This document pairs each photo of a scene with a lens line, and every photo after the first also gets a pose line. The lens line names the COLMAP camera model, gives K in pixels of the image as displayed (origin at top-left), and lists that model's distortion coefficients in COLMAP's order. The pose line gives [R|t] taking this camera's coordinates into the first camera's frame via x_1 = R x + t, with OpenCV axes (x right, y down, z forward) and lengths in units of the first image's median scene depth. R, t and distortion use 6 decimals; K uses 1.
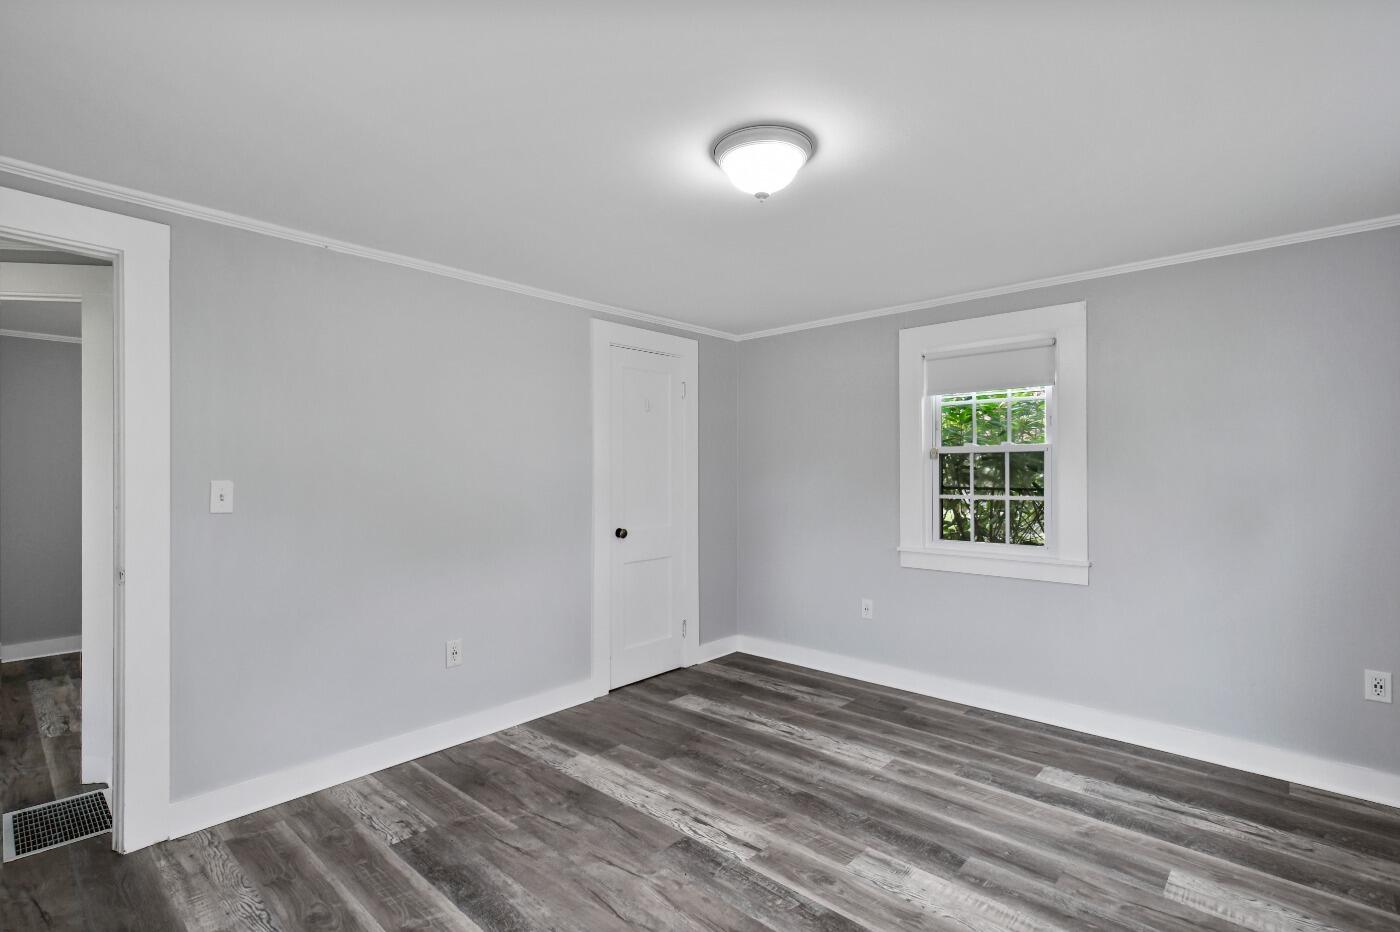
lens RADIAL K [[646.5, 0, 698.9], [0, 646.5, 470.1], [0, 0, 1]] dist [-0.001052, 0.000986]
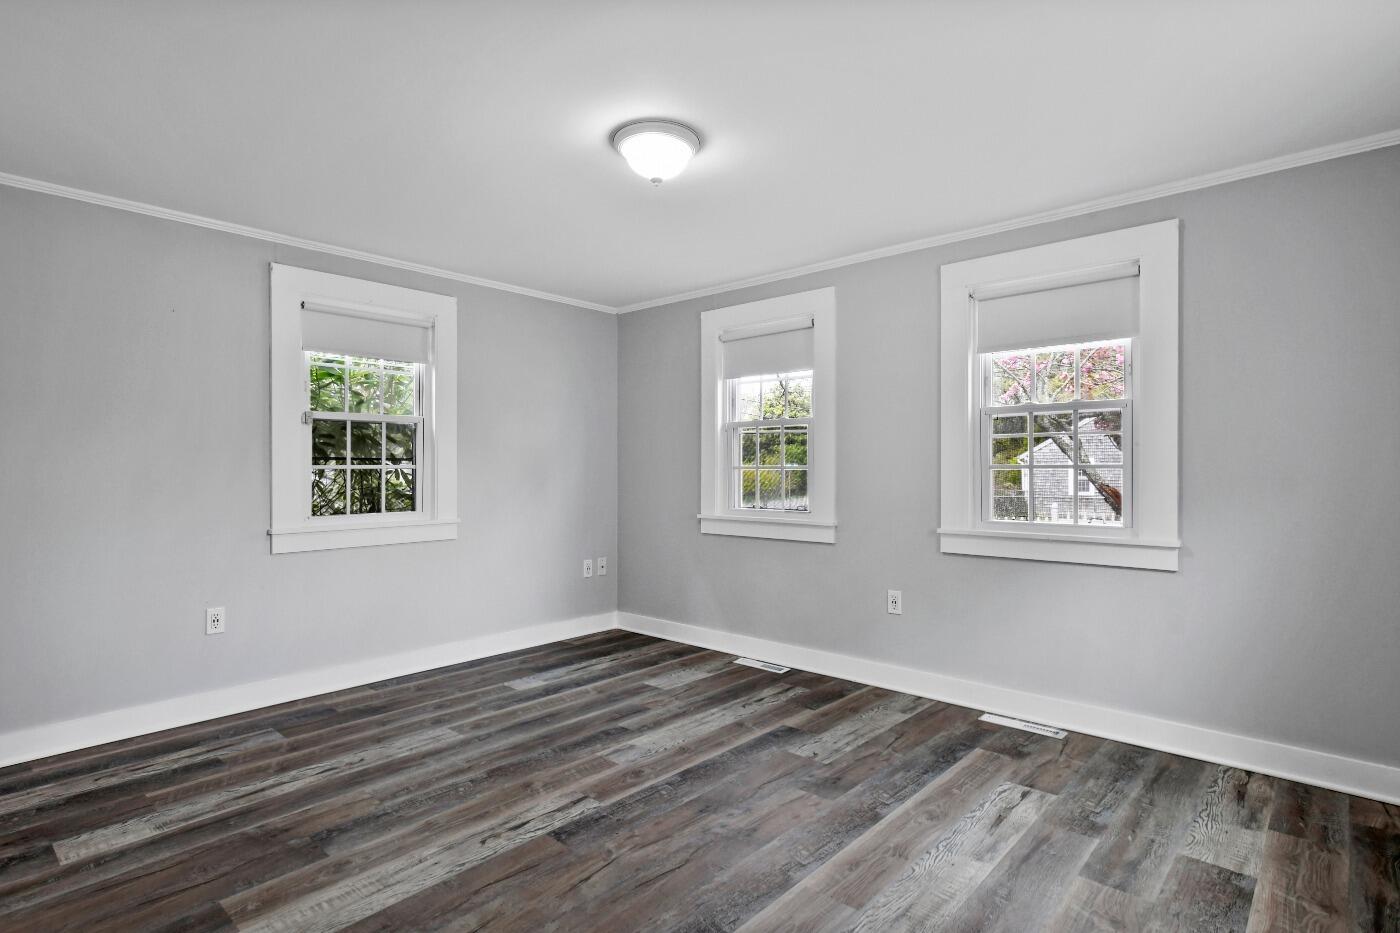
lens RADIAL K [[666.6, 0, 729.4], [0, 666.6, 465.5], [0, 0, 1]] dist [0.000630, 0.000597]
pose [[0.011625, -0.003416, 0.999927, -0.709346], [-0.000121, 0.999994, 0.003418, 0.047217], [-0.999932, -0.000160, 0.011625, 0.569071]]
